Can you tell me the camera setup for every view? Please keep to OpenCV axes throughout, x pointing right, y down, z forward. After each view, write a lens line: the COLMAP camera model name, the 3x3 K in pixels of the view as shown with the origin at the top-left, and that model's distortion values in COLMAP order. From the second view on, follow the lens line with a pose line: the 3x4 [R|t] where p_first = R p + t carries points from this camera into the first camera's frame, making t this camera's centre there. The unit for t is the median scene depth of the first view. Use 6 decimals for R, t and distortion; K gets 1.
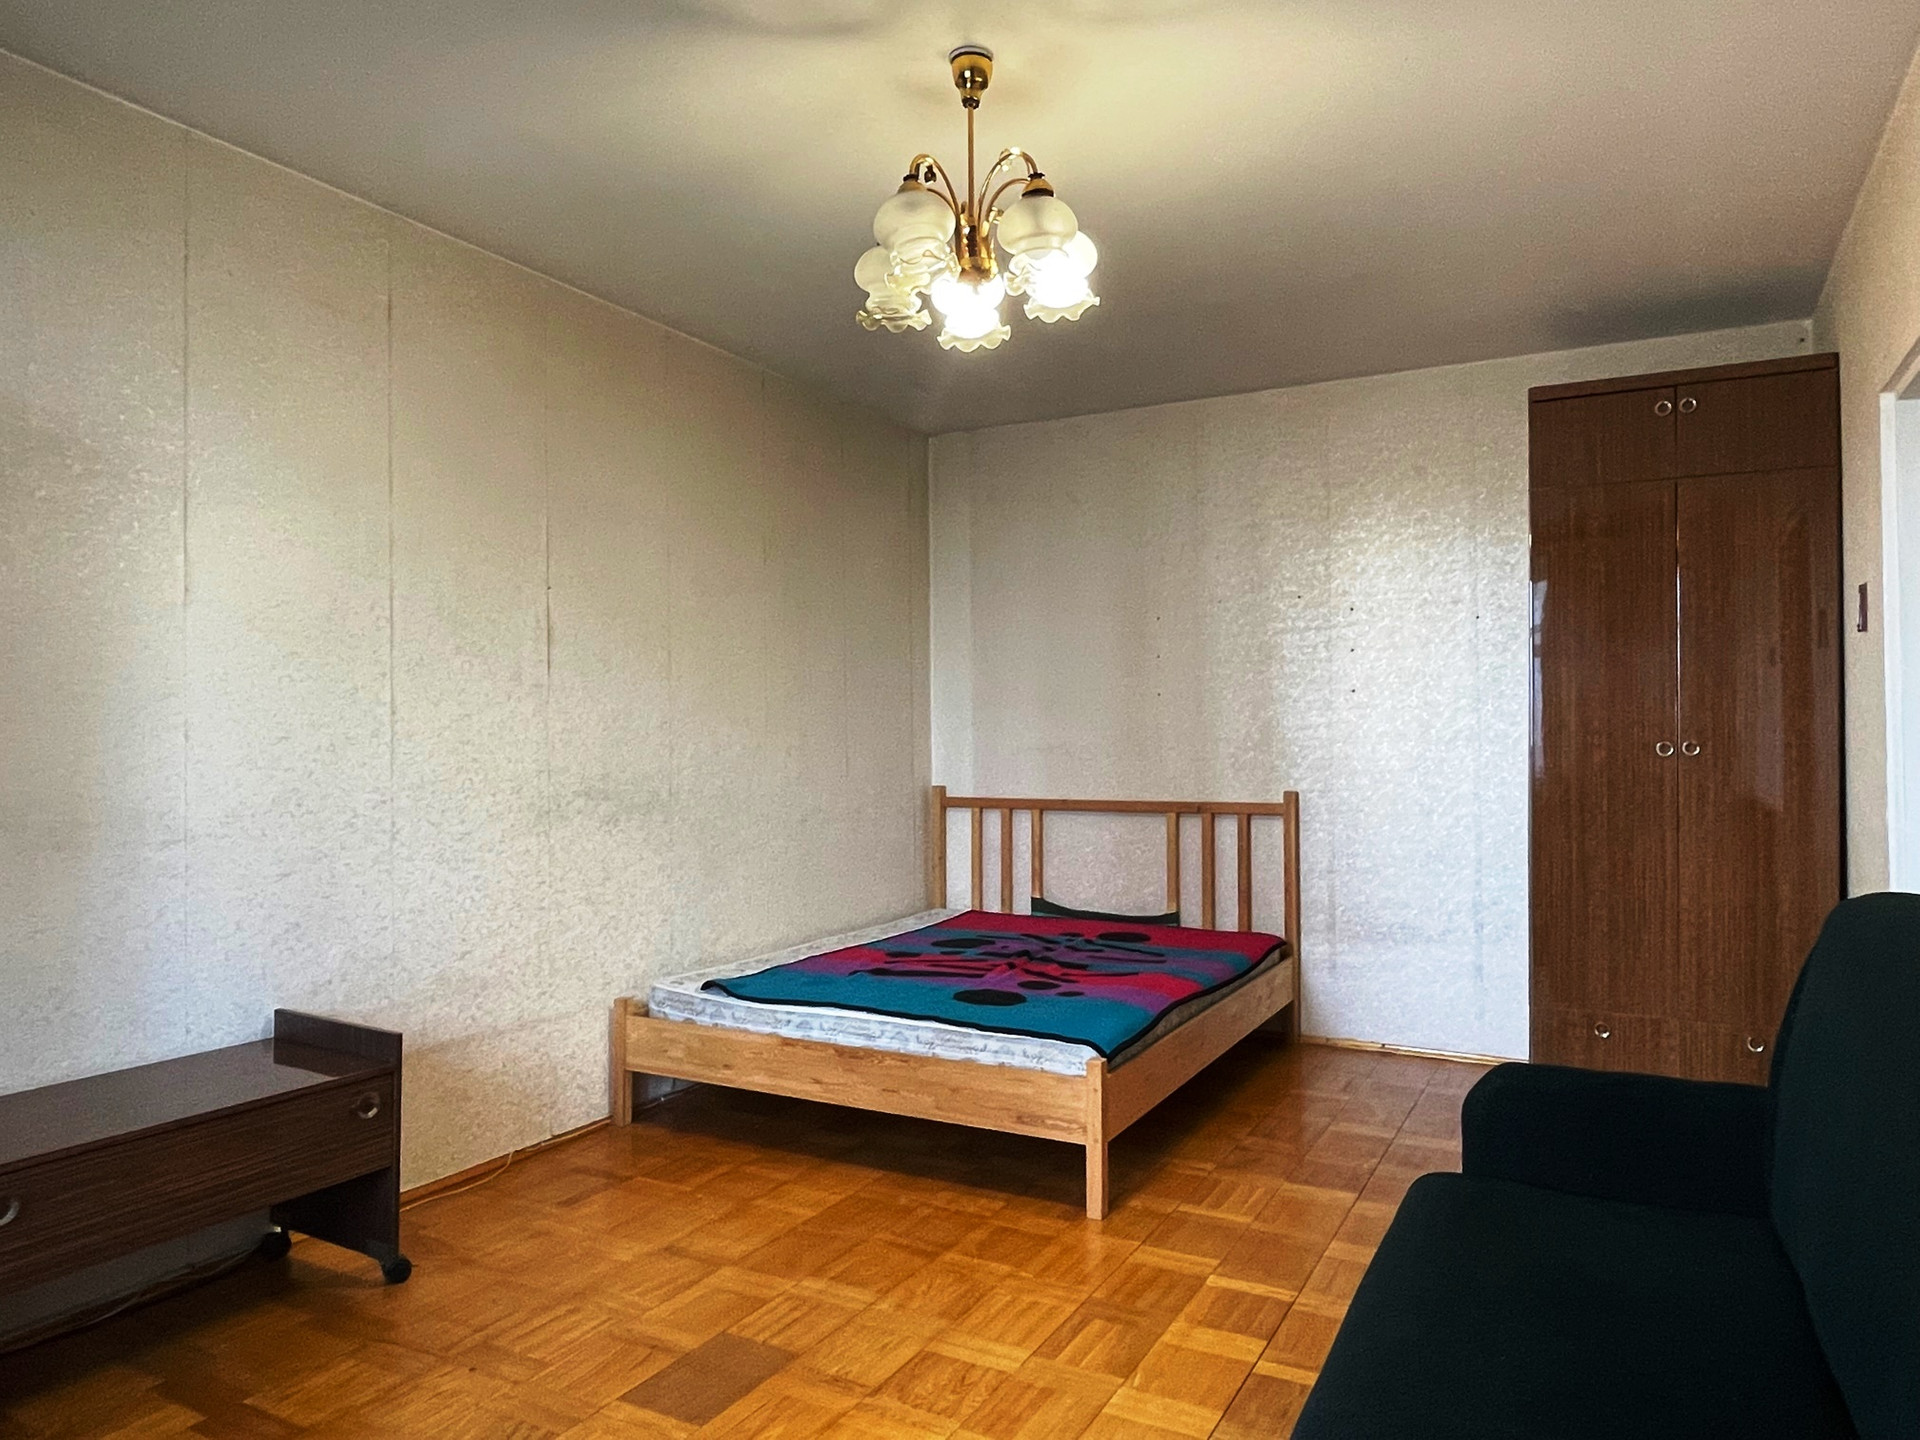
lens RADIAL K [[1254.5, 0, 960.8], [0, 1254.5, 723.1], [0, 0, 1]] dist [0.014166, -0.026907]
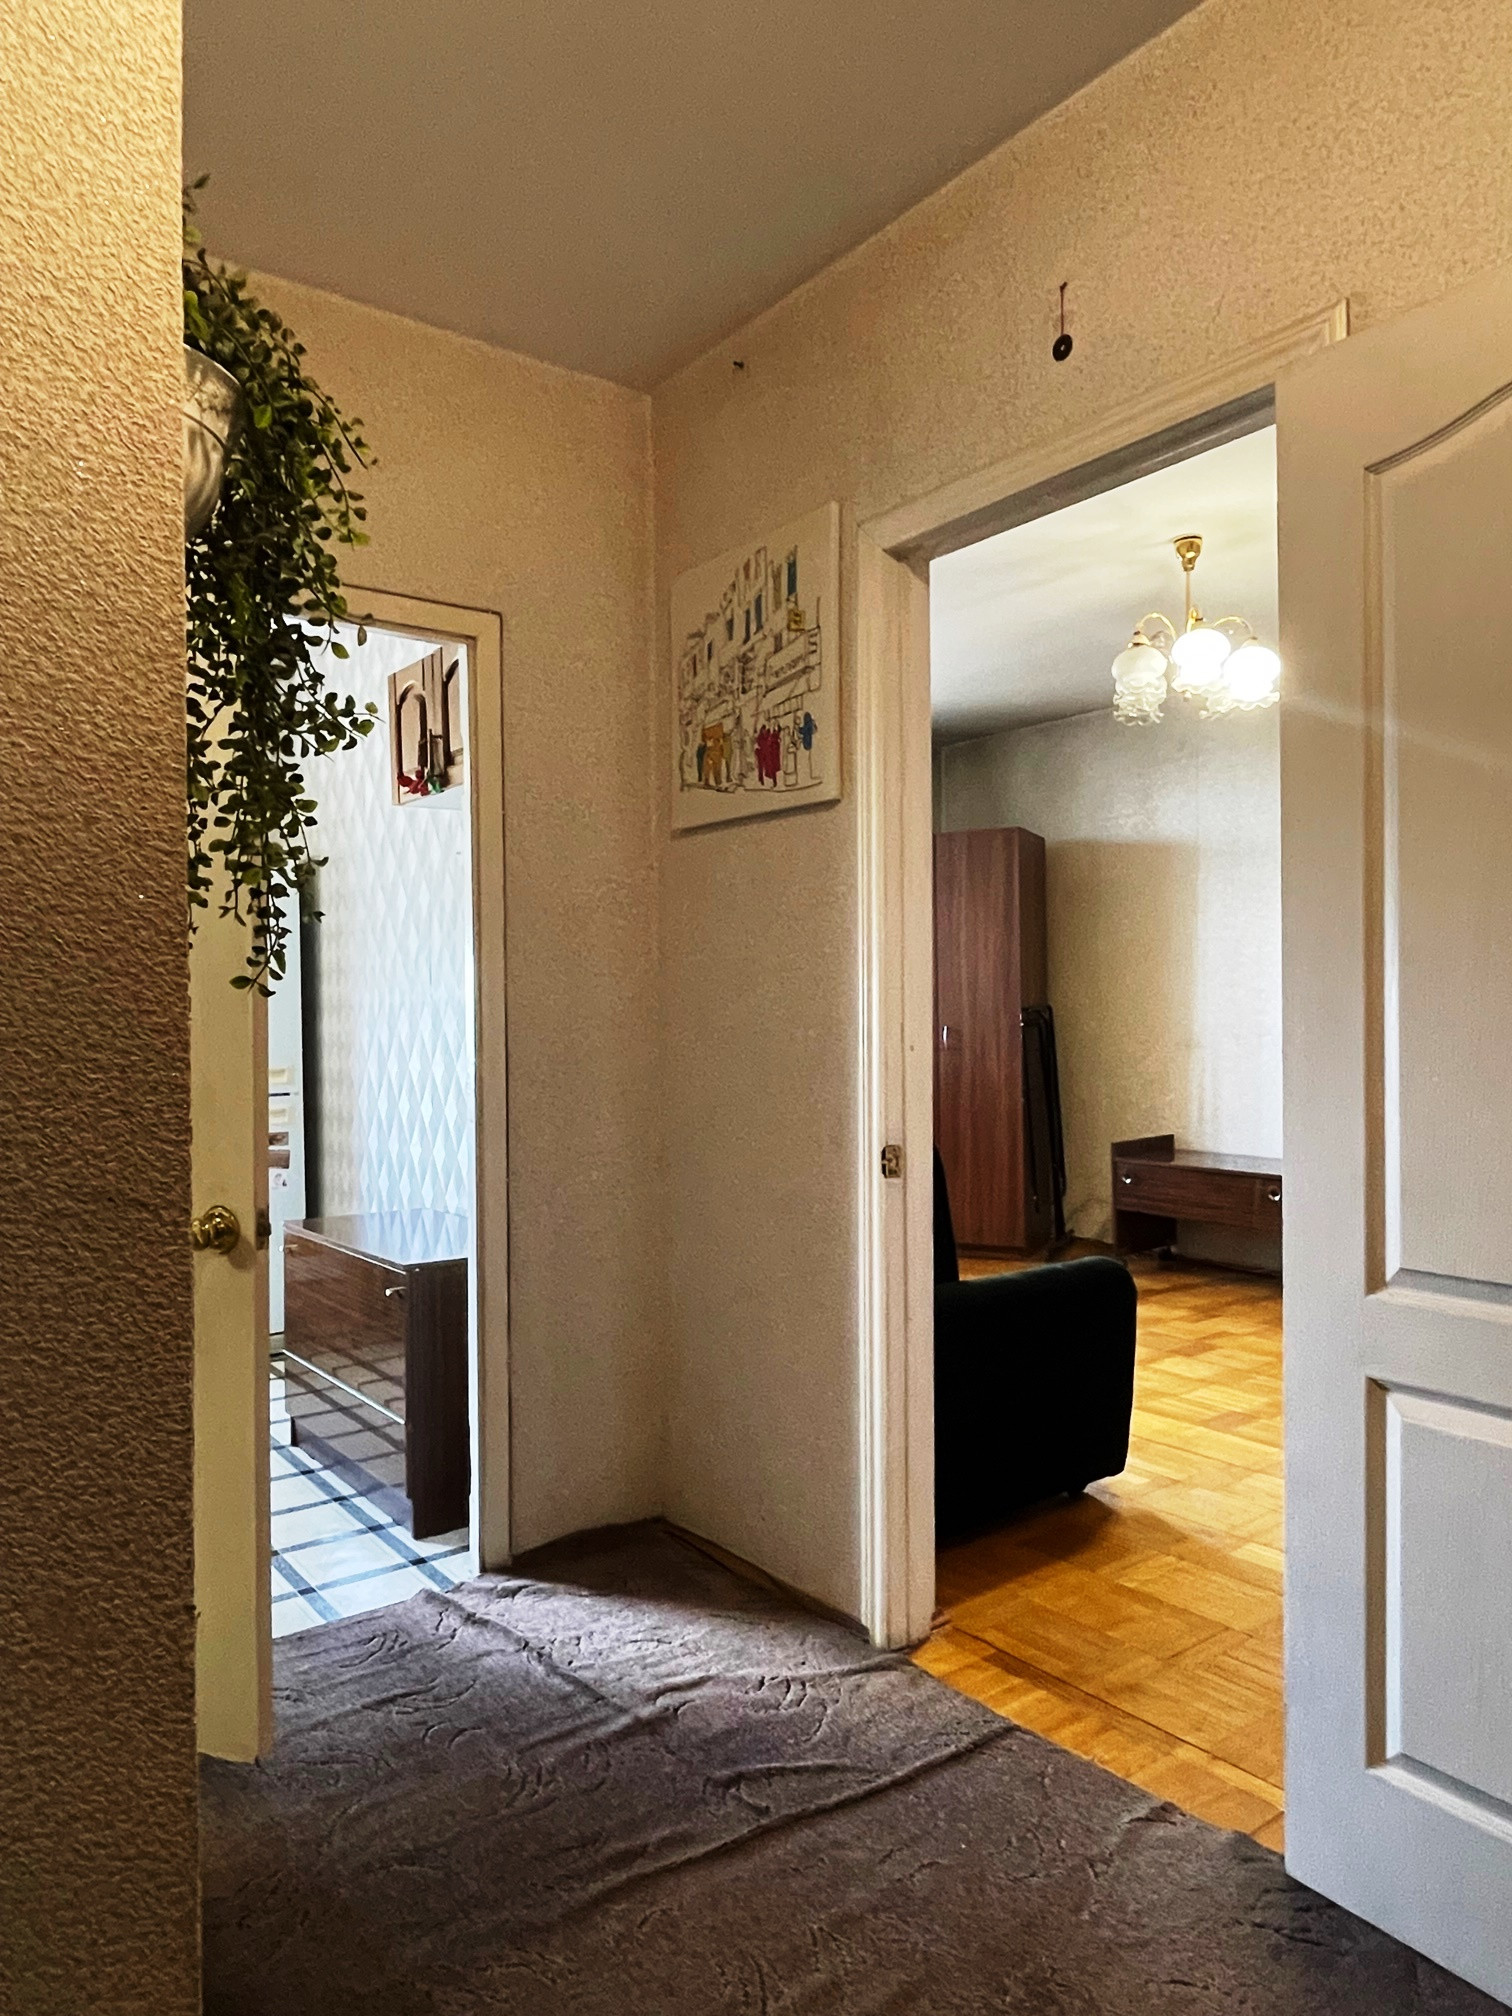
lens RADIAL K [[1317.2, 0, 751.9], [0, 1317.2, 1011.5], [0, 0, 1]] dist [0.014166, -0.026907]
pose [[-0.411447, 0.009818, -0.911381, 1.682510], [0.024579, 0.999698, -0.000327, 0.023732], [0.911102, -0.022536, -0.411564, 1.172773]]
